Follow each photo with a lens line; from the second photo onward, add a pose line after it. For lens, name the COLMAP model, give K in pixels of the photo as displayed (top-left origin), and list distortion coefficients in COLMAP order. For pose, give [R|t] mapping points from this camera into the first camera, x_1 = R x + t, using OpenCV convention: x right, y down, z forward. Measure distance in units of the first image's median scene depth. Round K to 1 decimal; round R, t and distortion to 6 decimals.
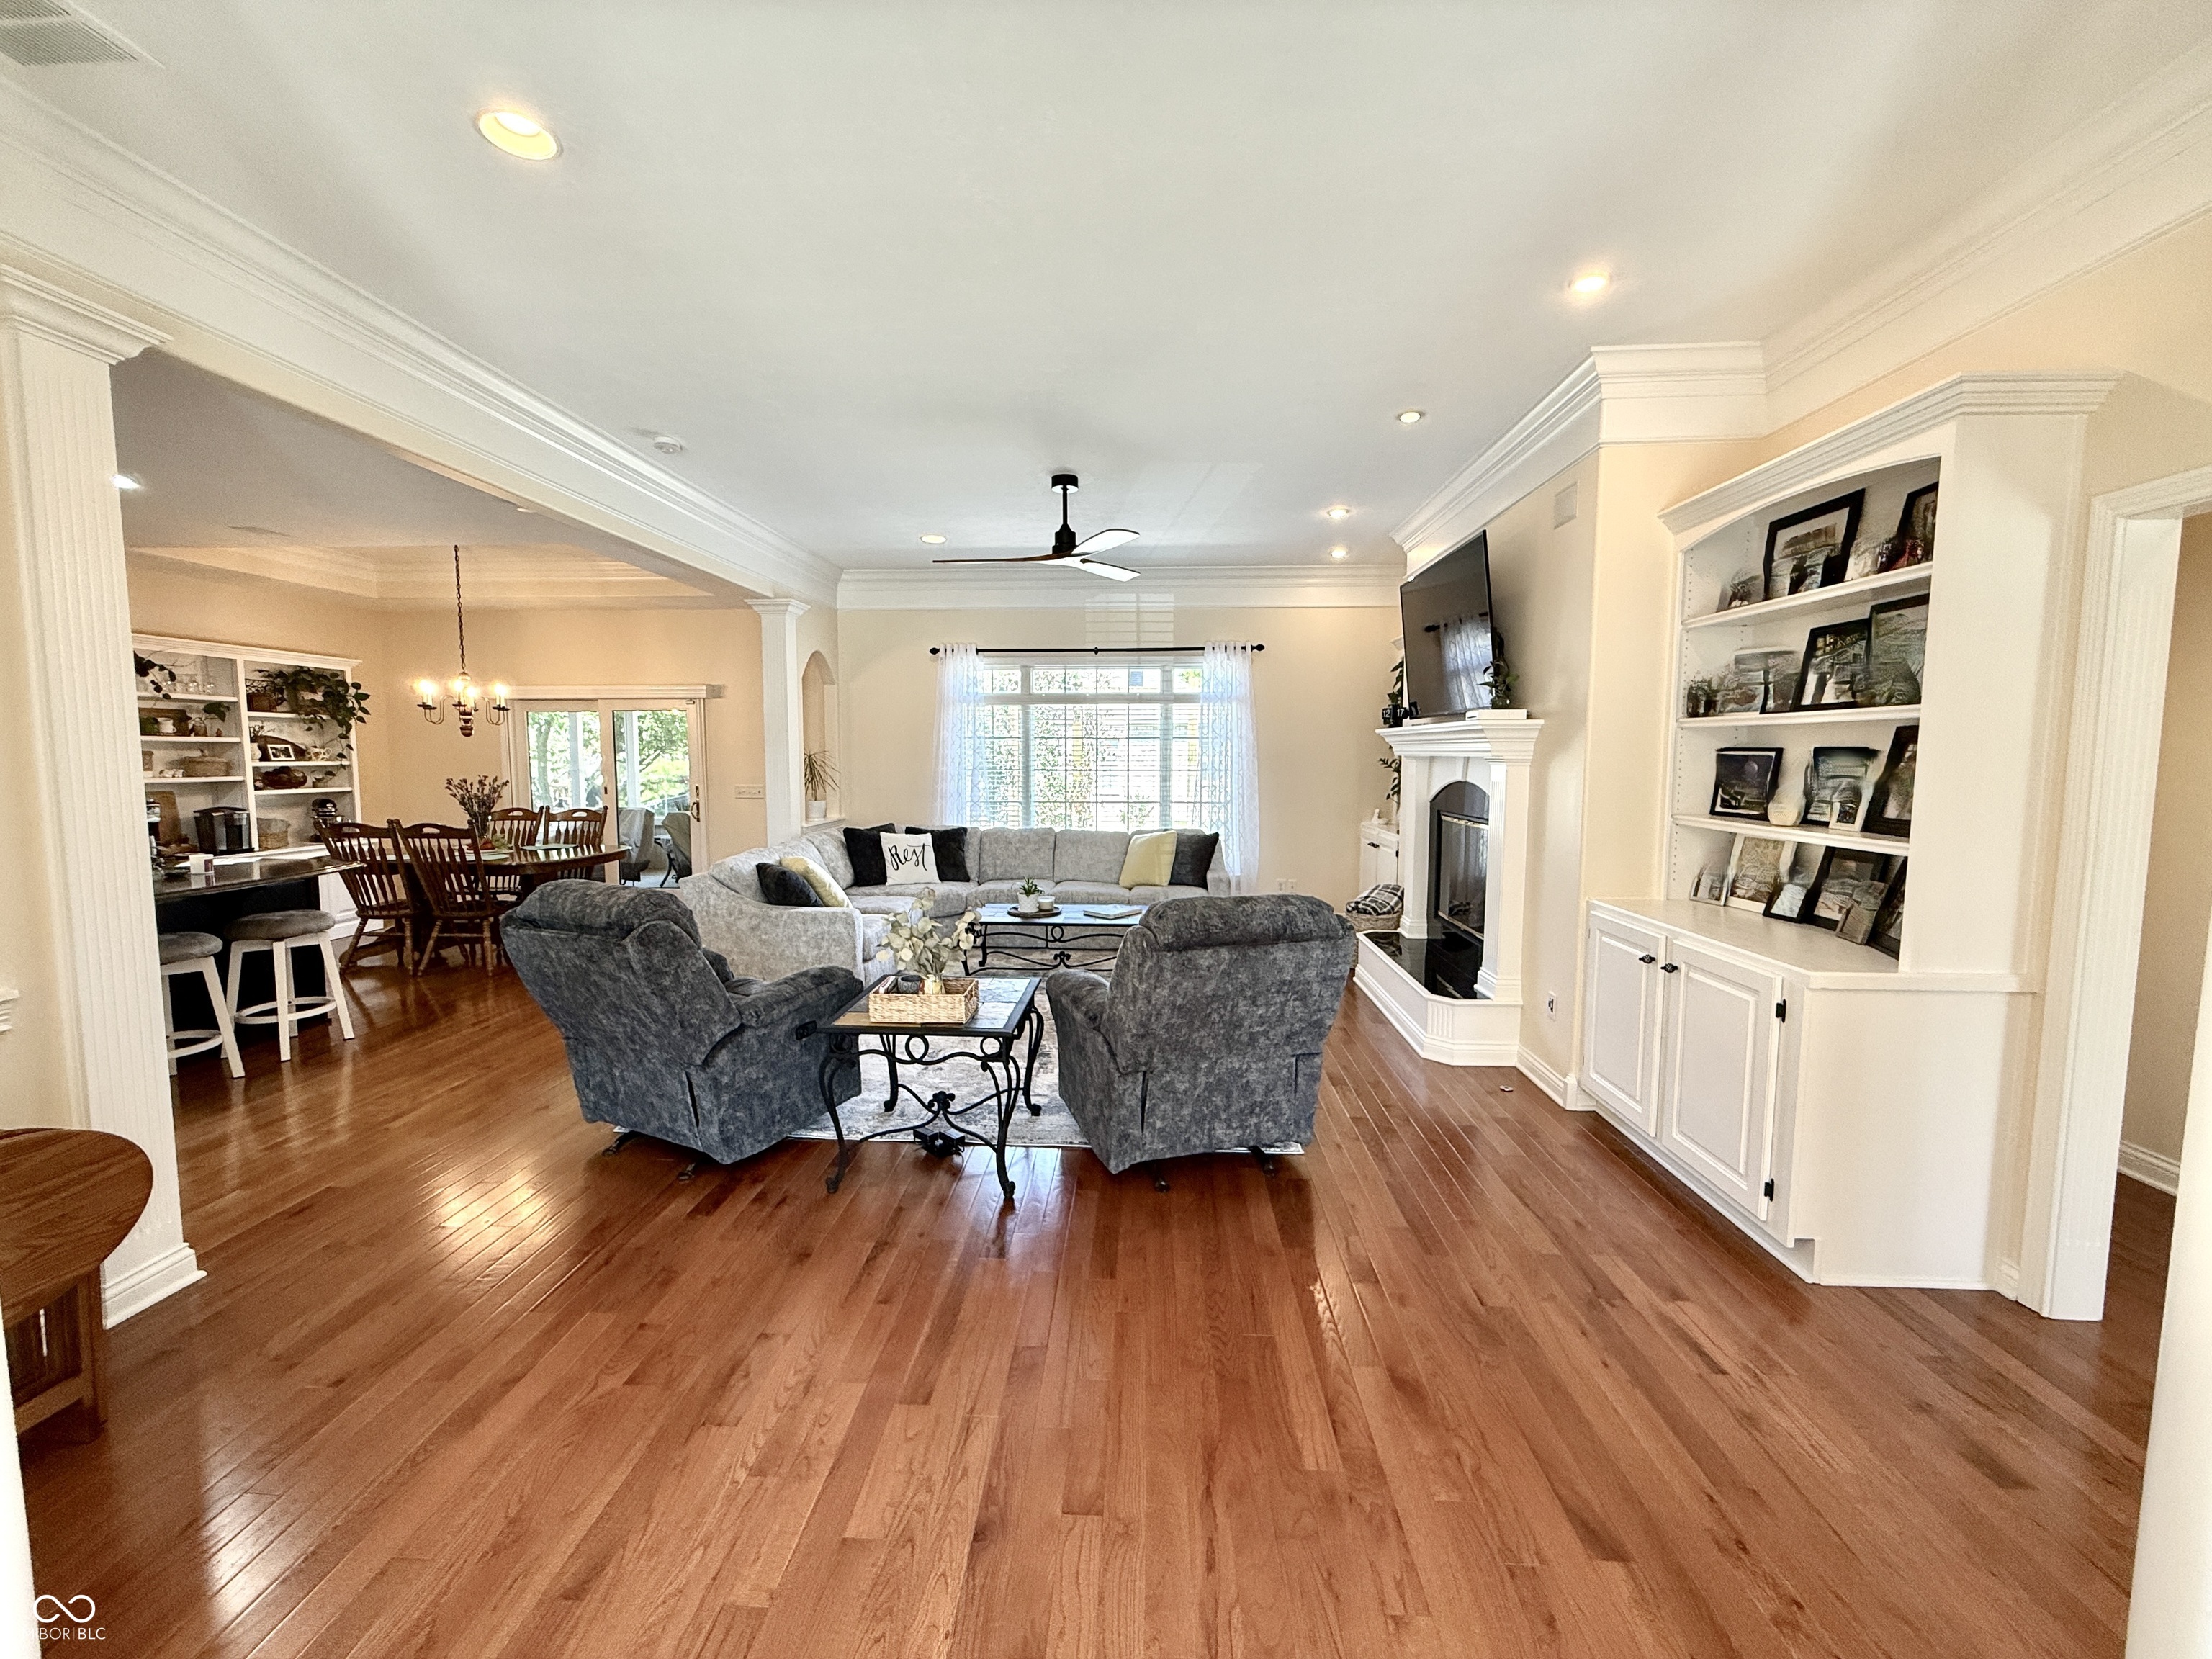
lens RADIAL K [[881.5, 0, 1100.8], [0, 881.5, 824.1], [0, 0, 1]] dist [0.000603, -0.000293]
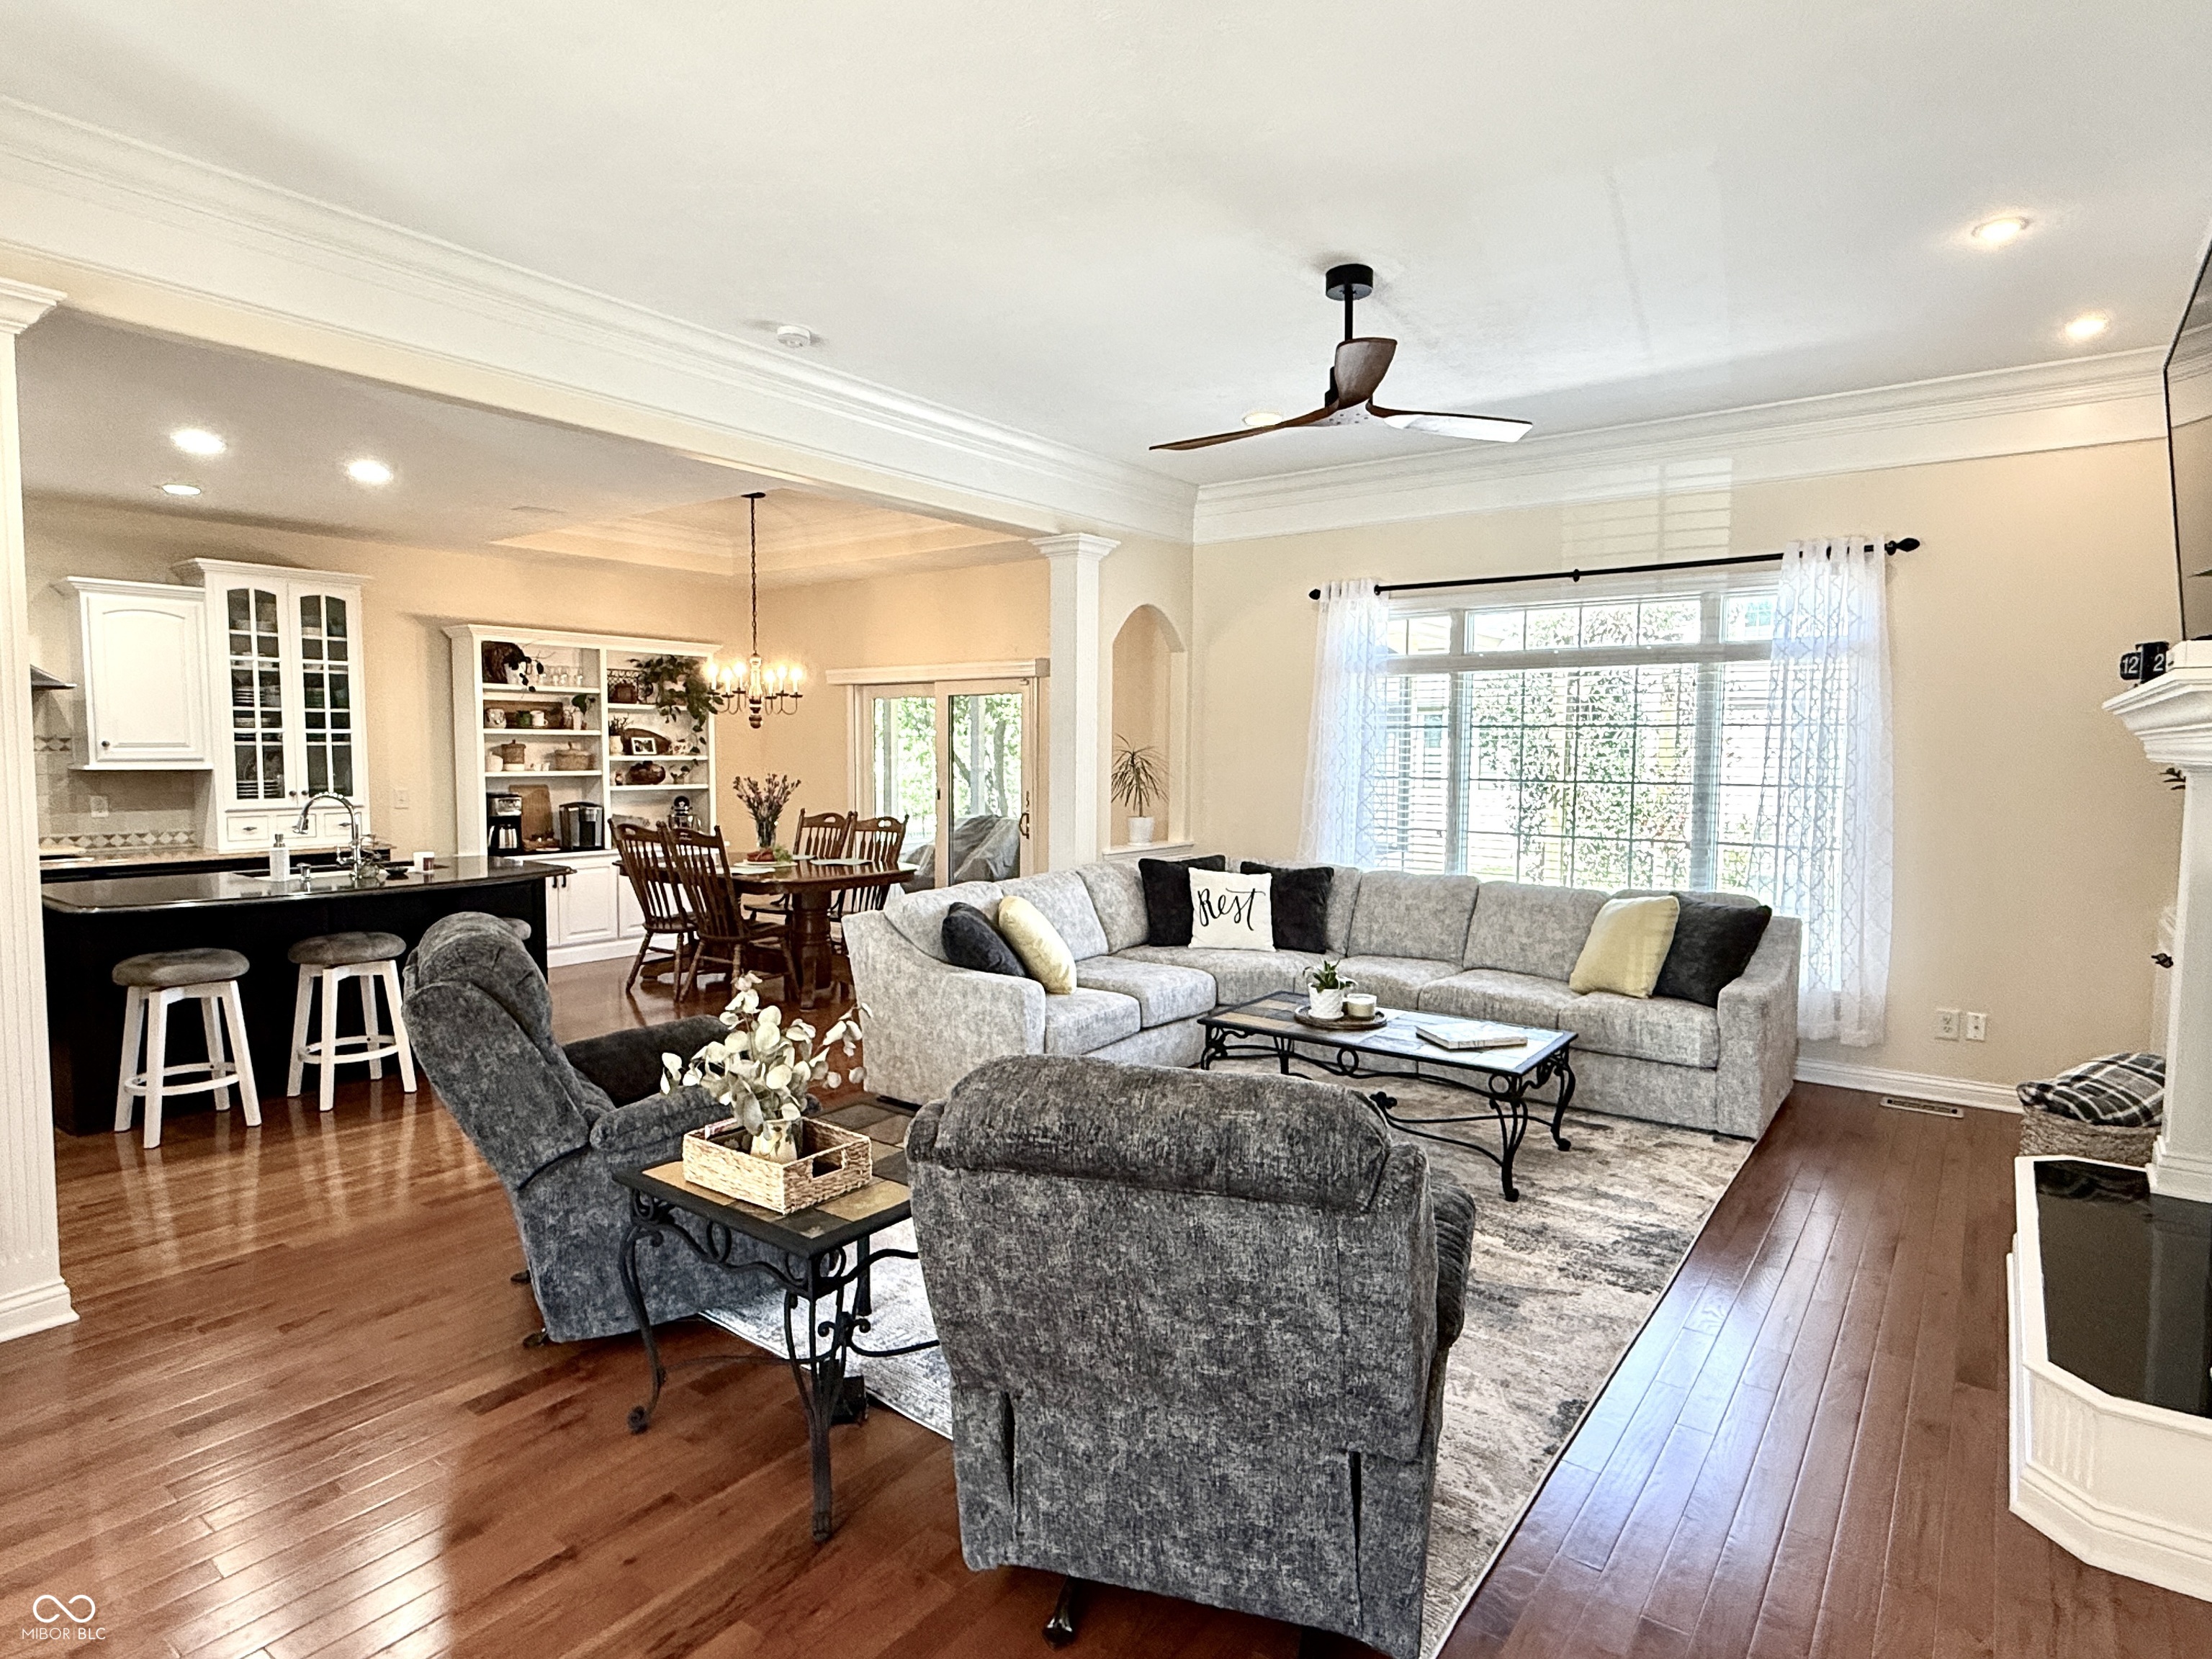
lens RADIAL K [[1205.0, 0, 1105.3], [0, 1205.0, 826.3], [0, 0, 1]] dist [0.002852, -0.001845]
pose [[0.835478, 0.039966, -0.548068, 0.205989], [-0.049296, 0.998782, -0.002315, -0.017568], [0.547308, 0.028951, 0.836430, 0.203564]]
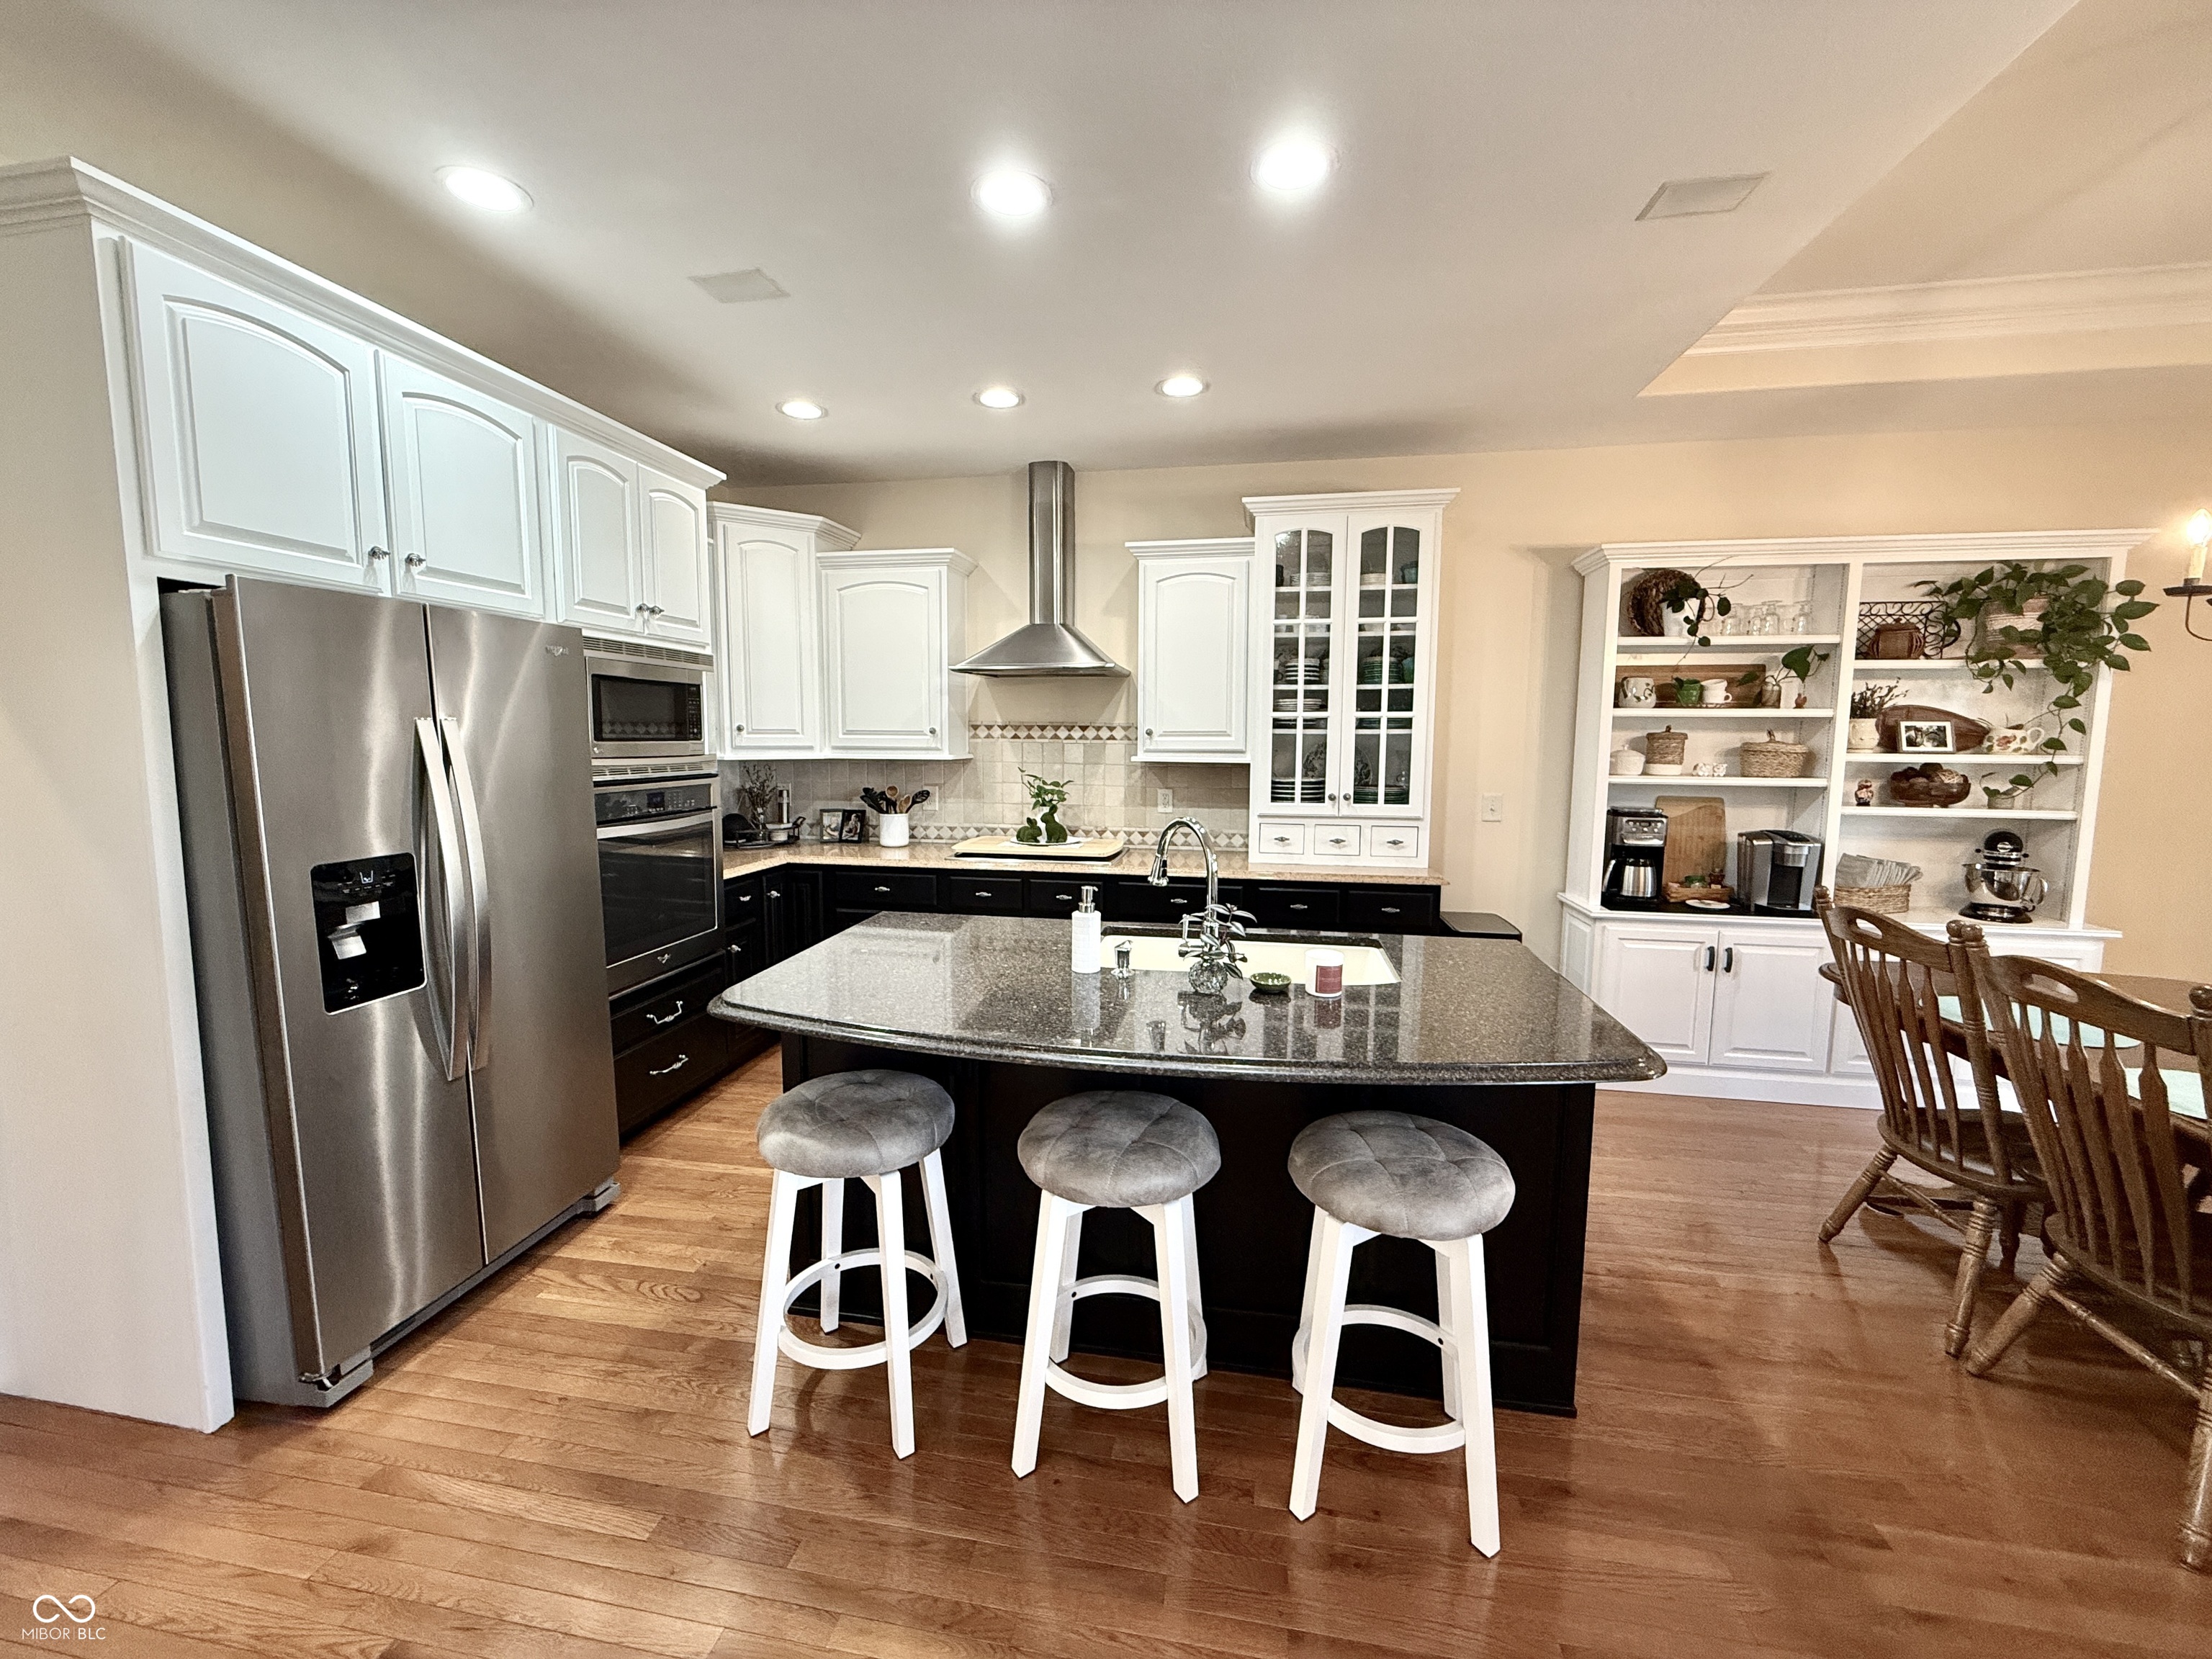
lens RADIAL K [[881.5, 0, 1101.6], [0, 881.5, 824.7], [0, 0, 1]] dist [0.000603, -0.000293]
pose [[-0.119803, 0.099957, -0.987753, -0.367589], [-0.086609, 0.990073, 0.110696, -0.047408], [0.989013, 0.098810, -0.109956, 0.610795]]
